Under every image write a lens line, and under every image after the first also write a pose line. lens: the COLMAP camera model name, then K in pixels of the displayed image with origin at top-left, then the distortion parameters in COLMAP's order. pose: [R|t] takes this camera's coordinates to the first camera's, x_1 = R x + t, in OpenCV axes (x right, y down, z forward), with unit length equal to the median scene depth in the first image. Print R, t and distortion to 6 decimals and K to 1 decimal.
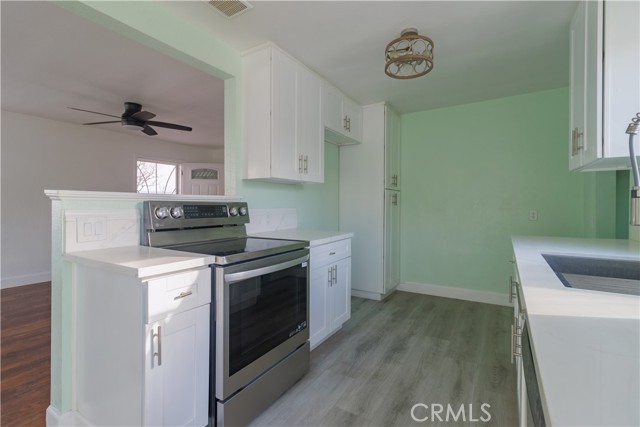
lens RADIAL K [[296.3, 0, 321.7], [0, 296.3, 205.6], [0, 0, 1]] dist [0.001435, -0.000202]
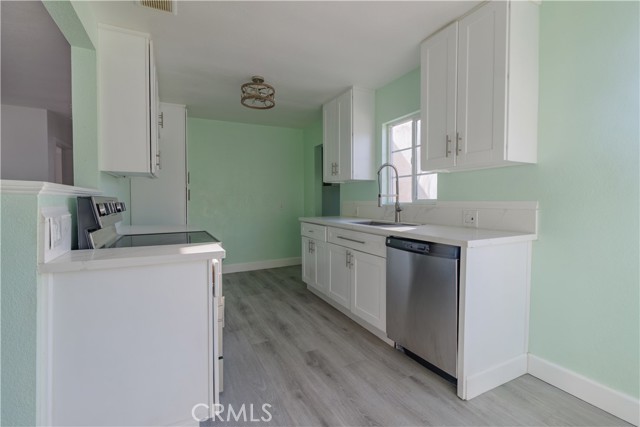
lens RADIAL K [[296.3, 0, 321.7], [0, 296.3, 205.6], [0, 0, 1]] dist [0.001435, -0.000202]
pose [[0.531958, -0.017835, 0.846583, -0.762151], [0.004248, 0.999822, 0.018394, 0.000973], [-0.846760, -0.006188, 0.531939, -0.011591]]
